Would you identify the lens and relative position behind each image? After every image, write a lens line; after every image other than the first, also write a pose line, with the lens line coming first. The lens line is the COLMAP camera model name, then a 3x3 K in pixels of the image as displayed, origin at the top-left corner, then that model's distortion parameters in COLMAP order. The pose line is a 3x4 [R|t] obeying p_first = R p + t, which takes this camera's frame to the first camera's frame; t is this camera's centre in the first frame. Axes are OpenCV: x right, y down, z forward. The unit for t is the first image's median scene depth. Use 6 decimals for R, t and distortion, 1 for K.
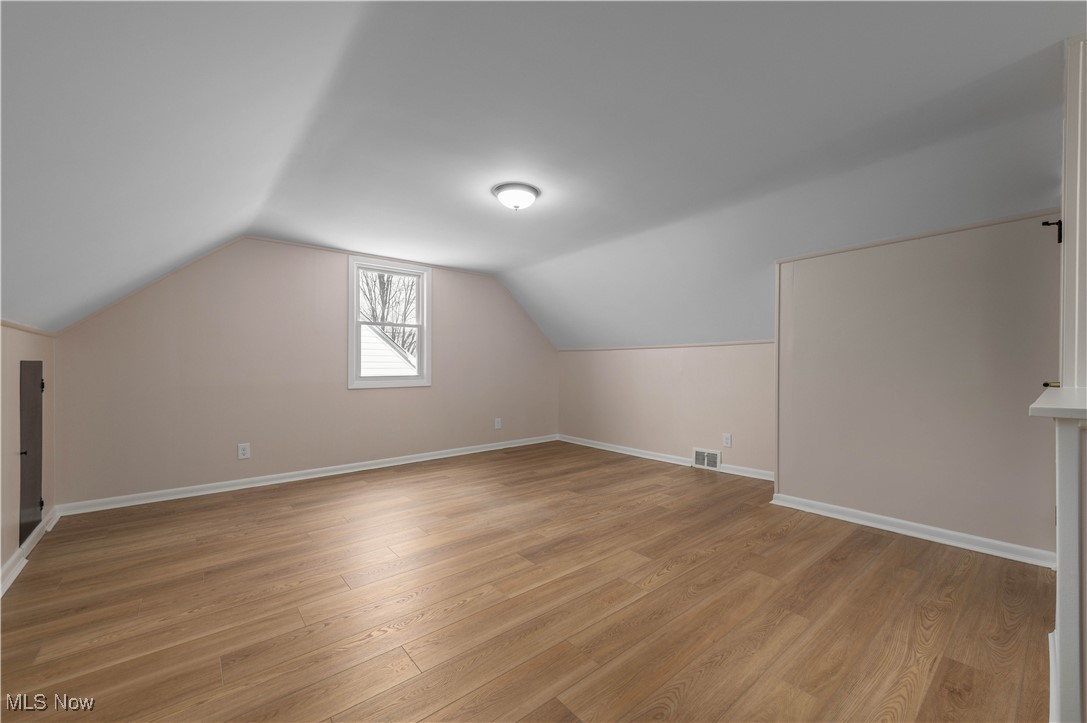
lens RADIAL K [[429.8, 0, 547.1], [0, 429.8, 369.8], [0, 0, 1]] dist [0.010935, -0.003582]
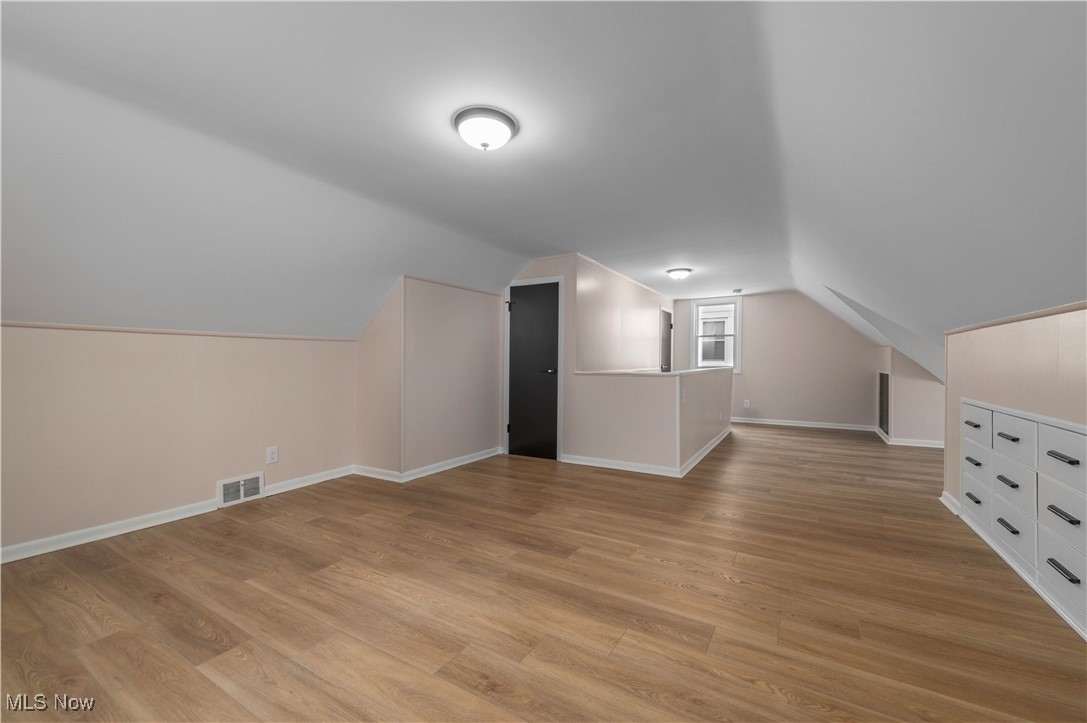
lens RADIAL K [[429.8, 0, 570.7], [0, 429.8, 357.2], [0, 0, 1]] dist [0.010935, -0.003582]
pose [[-0.358947, 0.016233, 0.933217, -0.859539], [0.011485, 0.999850, -0.012975, -0.009401], [-0.933287, 0.006061, -0.359080, 1.168949]]
